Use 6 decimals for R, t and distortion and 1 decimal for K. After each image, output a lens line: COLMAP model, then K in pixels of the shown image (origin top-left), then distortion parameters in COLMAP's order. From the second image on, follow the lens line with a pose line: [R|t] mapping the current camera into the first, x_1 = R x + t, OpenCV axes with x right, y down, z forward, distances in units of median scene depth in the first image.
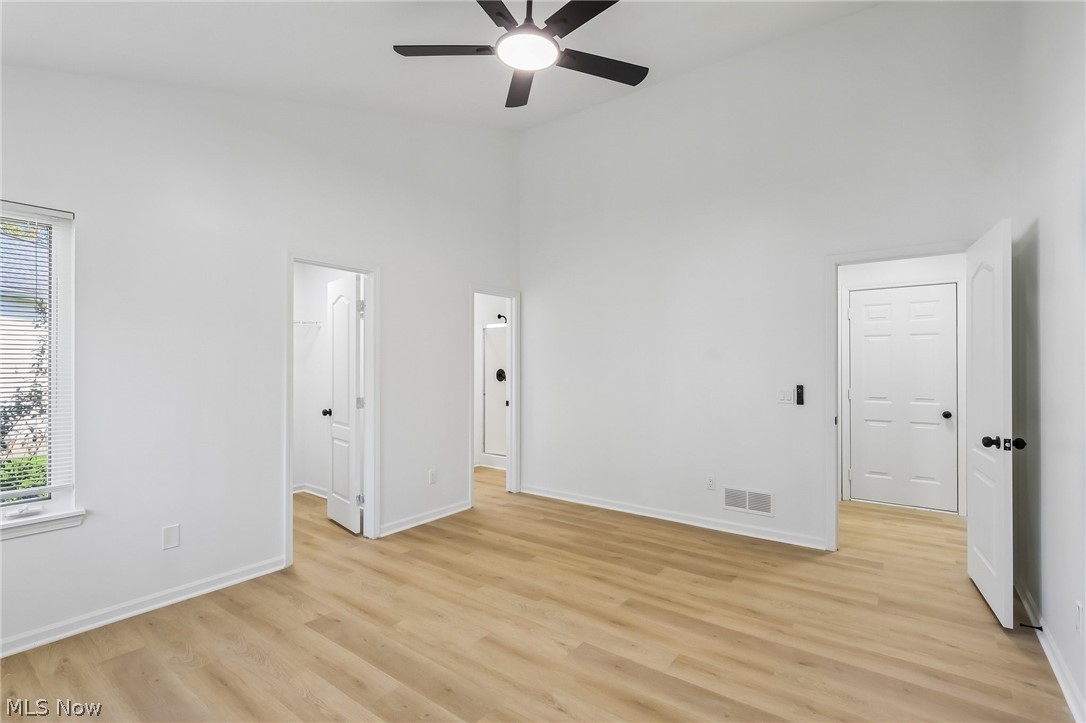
lens RADIAL K [[501.1, 0, 545.4], [0, 501.1, 363.4], [0, 0, 1]] dist [-0.002943, -0.000453]
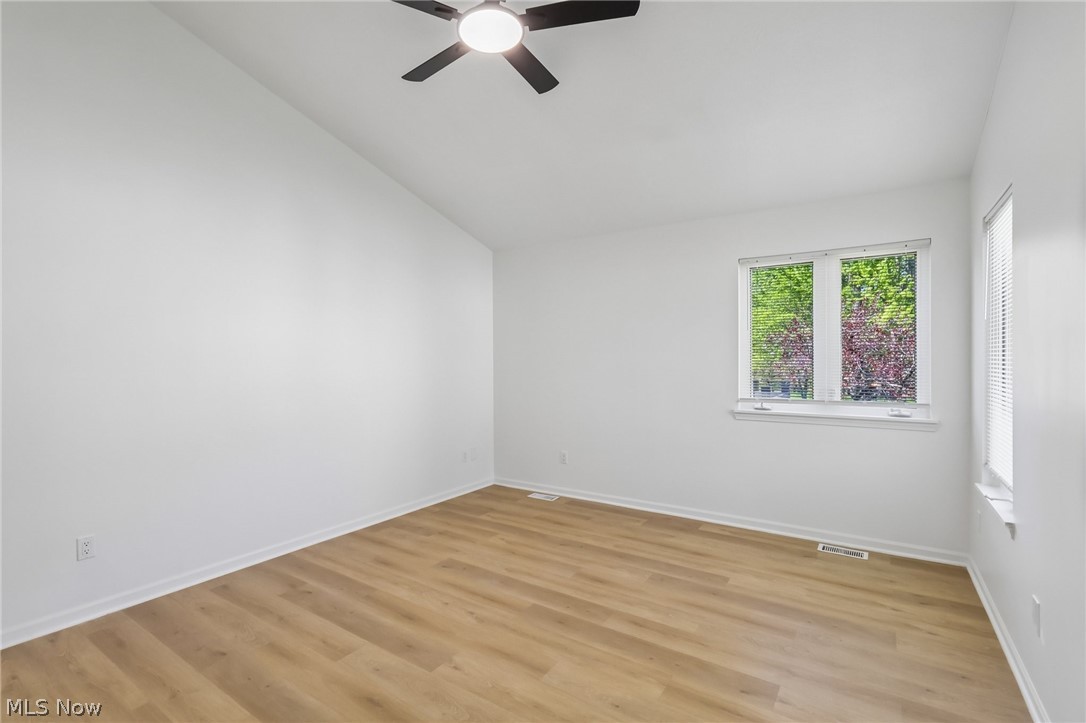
lens RADIAL K [[501.1, 0, 541.8], [0, 501.1, 362.0], [0, 0, 1]] dist [-0.002943, -0.000453]
pose [[-0.998949, 0.004129, -0.045656, -0.079346], [0.003949, 0.999984, 0.004021, 0.007331], [0.045672, 0.003836, -0.998949, 1.874380]]
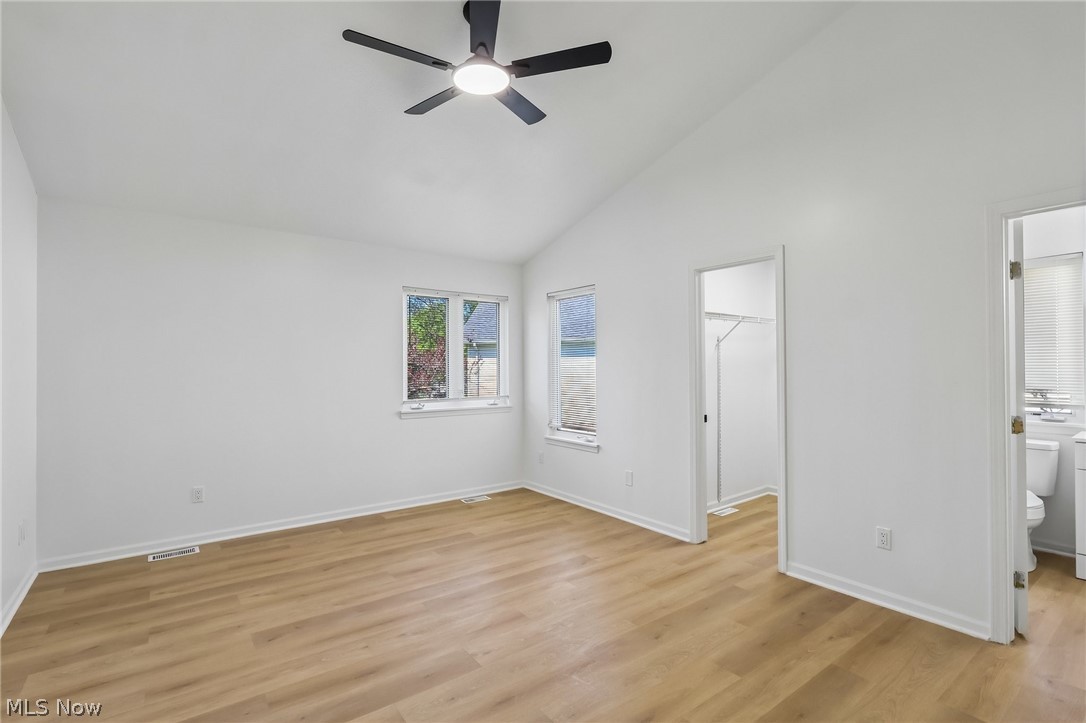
lens RADIAL K [[501.1, 0, 541.7], [0, 501.1, 363.4], [0, 0, 1]] dist [-0.002943, -0.000453]
pose [[-0.284302, -0.006950, -0.958710, 0.927892], [0.005746, 0.999943, -0.008952, 0.006456], [0.958717, -0.008054, -0.284246, 1.362706]]
